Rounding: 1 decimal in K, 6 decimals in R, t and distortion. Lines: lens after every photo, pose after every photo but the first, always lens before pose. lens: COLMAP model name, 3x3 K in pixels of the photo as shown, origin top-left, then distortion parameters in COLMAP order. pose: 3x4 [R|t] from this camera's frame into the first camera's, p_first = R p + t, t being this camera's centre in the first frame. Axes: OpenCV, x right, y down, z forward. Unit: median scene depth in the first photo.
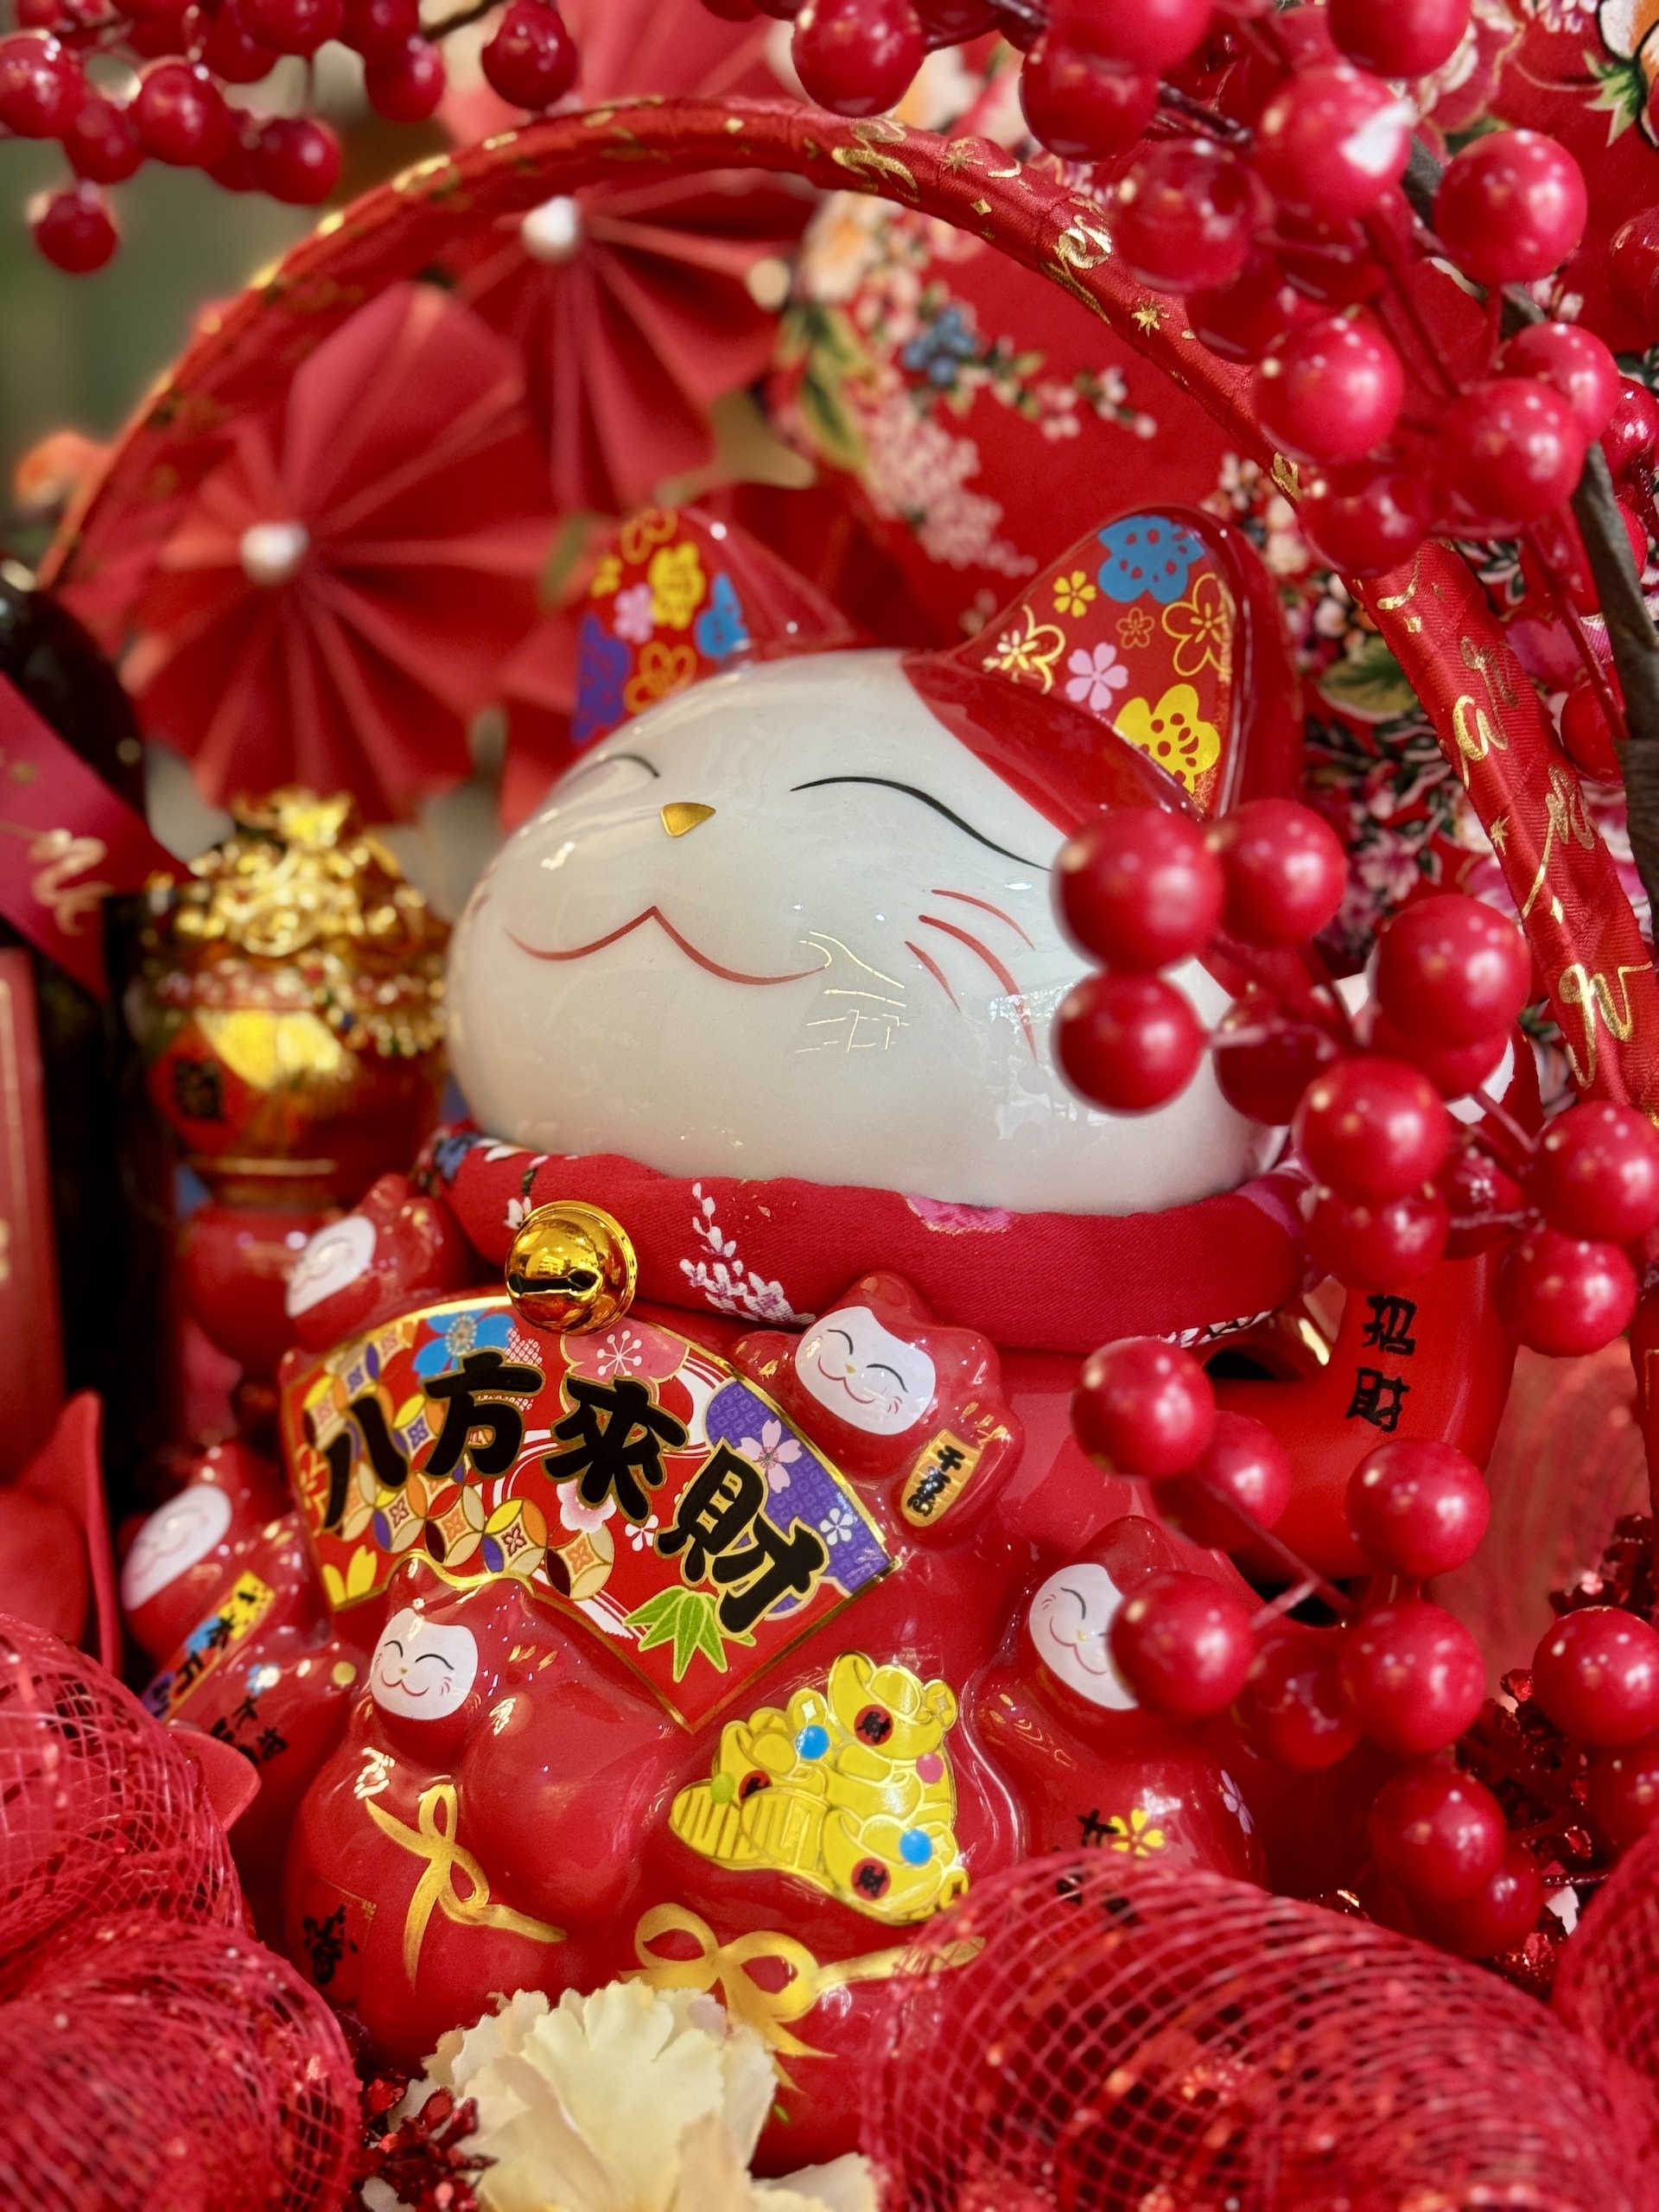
lens RADIAL K [[3202.7, 0, 840.9], [0, 3202.7, 1127.4], [0, 0, 1]] dist [0.107701, 0.000000]
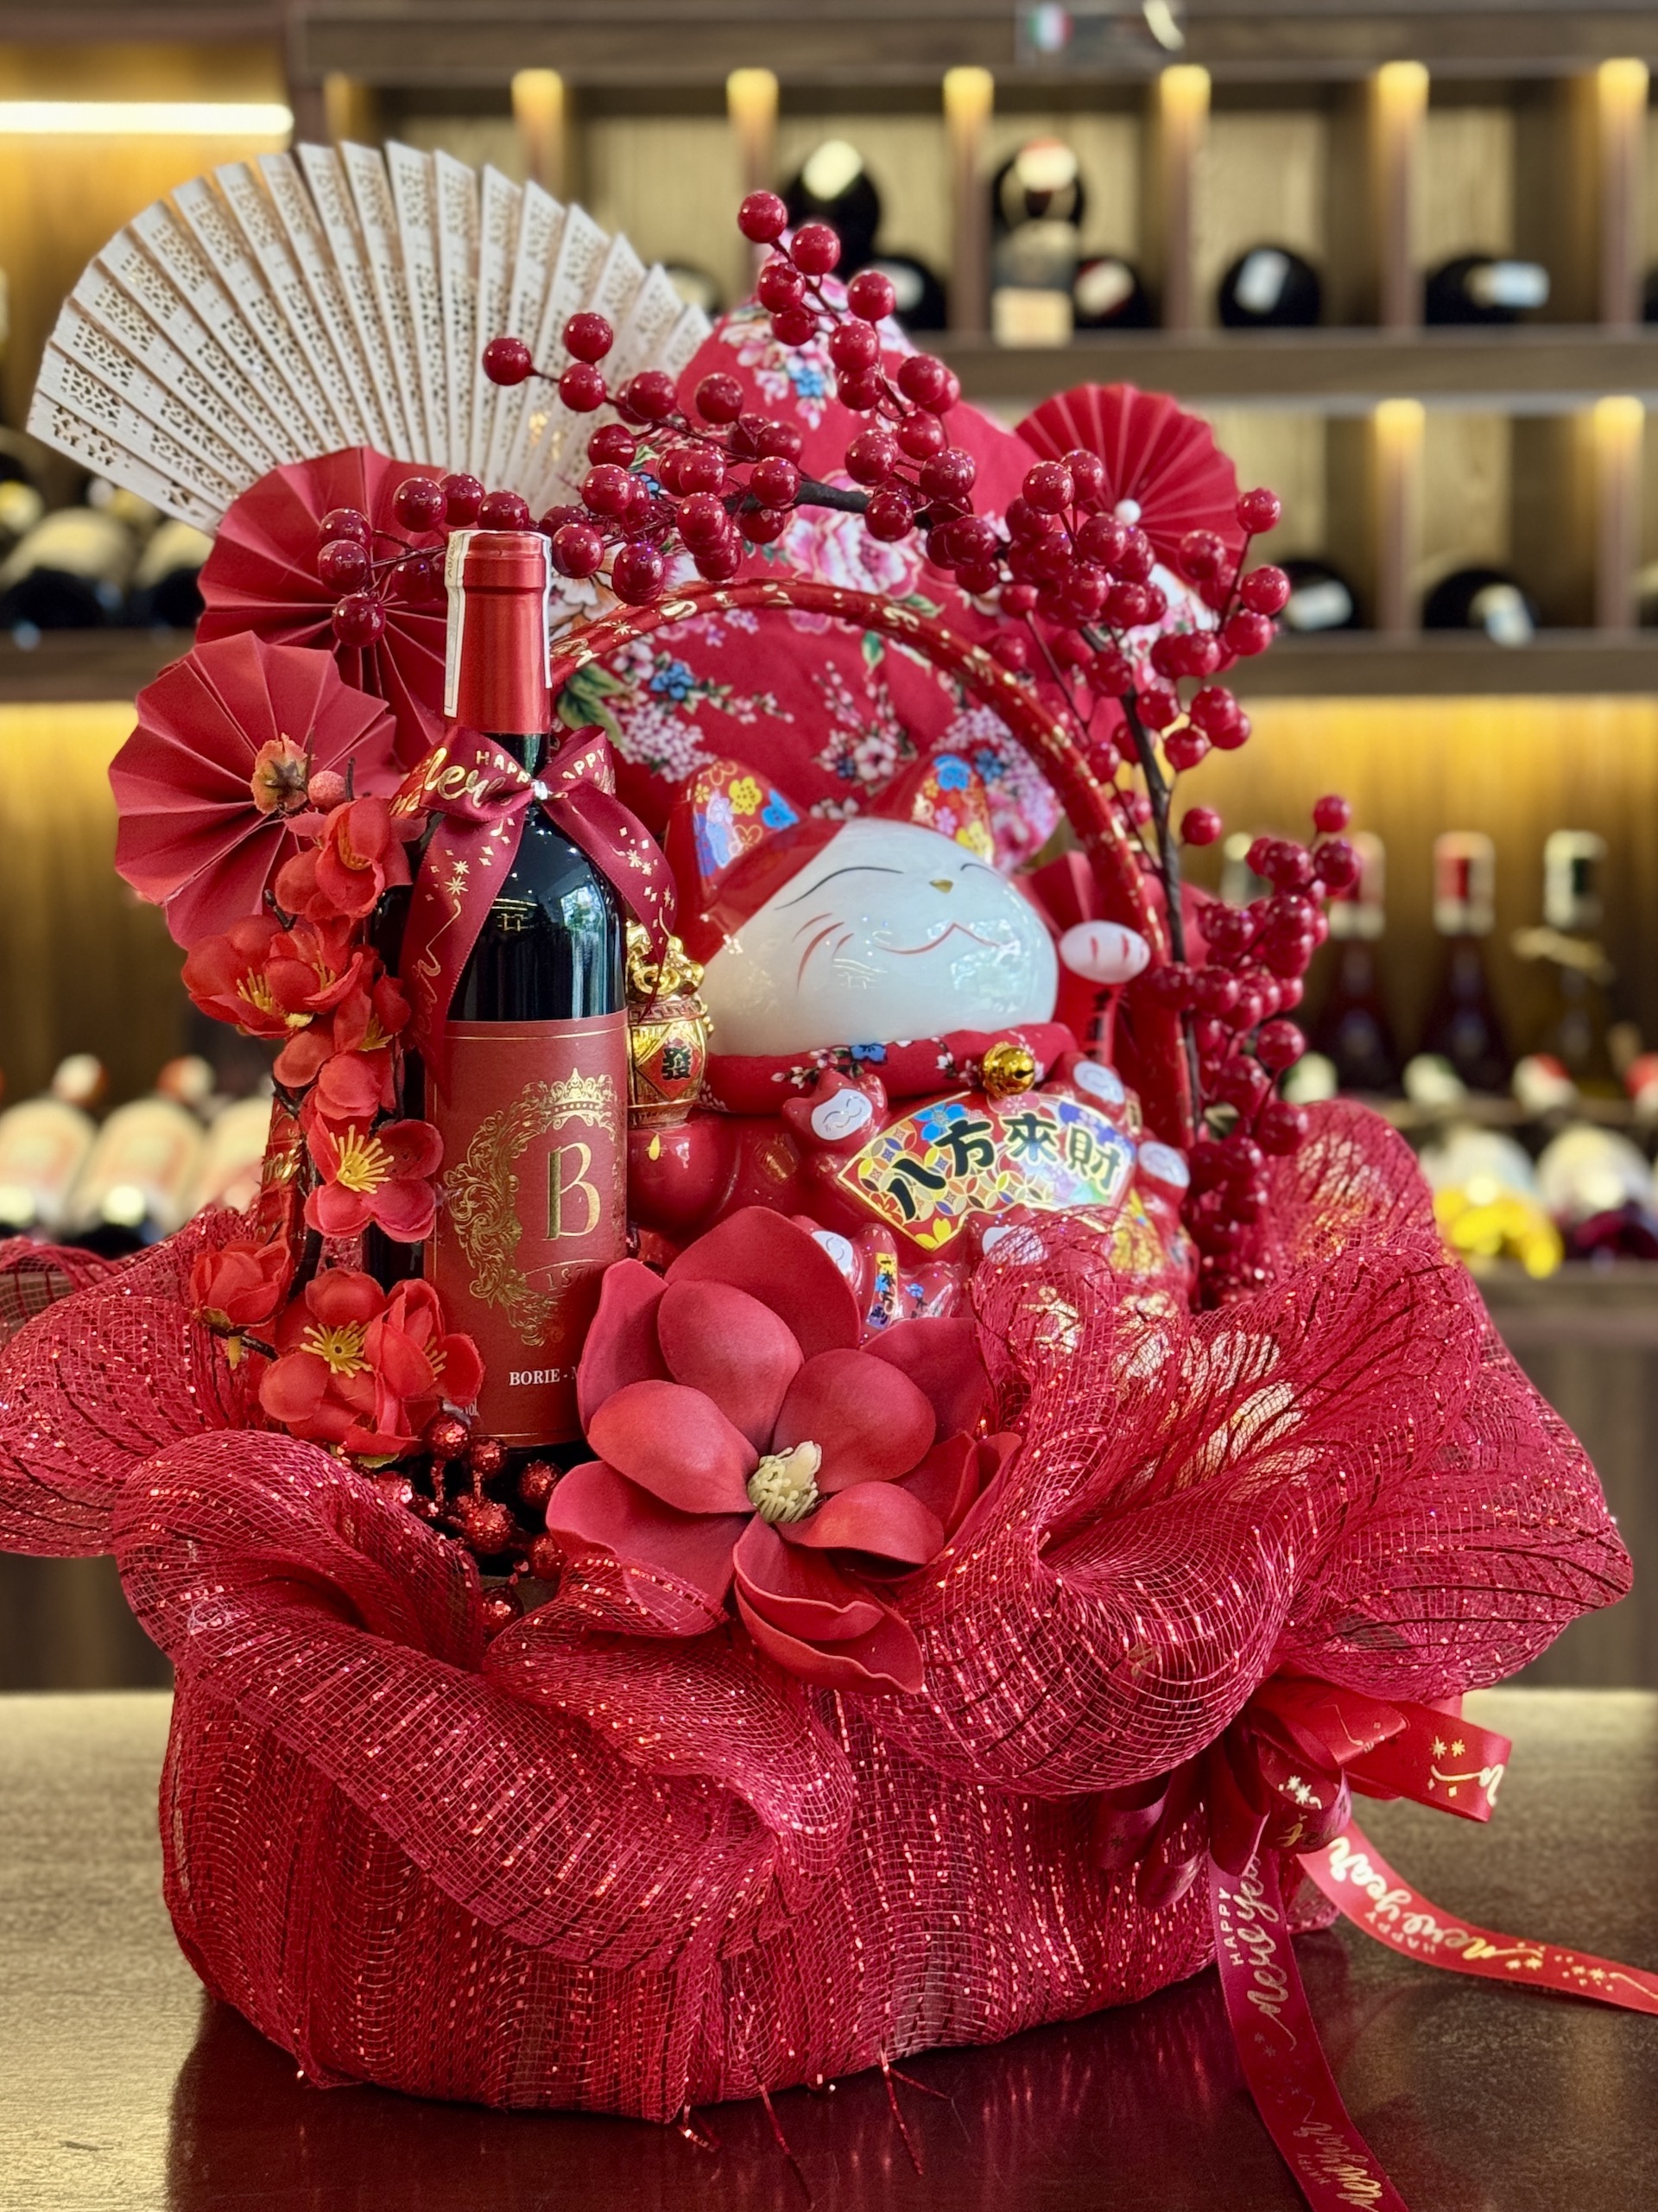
lens RADIAL K [[3621.2, 0, 832.9], [0, 3621.2, 1110.1], [0, 0, 1]] dist [0.064526, 0.000000]
pose [[0.318215, -0.122637, 0.940053, -2.538076], [0.204237, 0.977181, 0.058345, -0.105301], [-0.925757, 0.173427, 0.336000, 0.207965]]
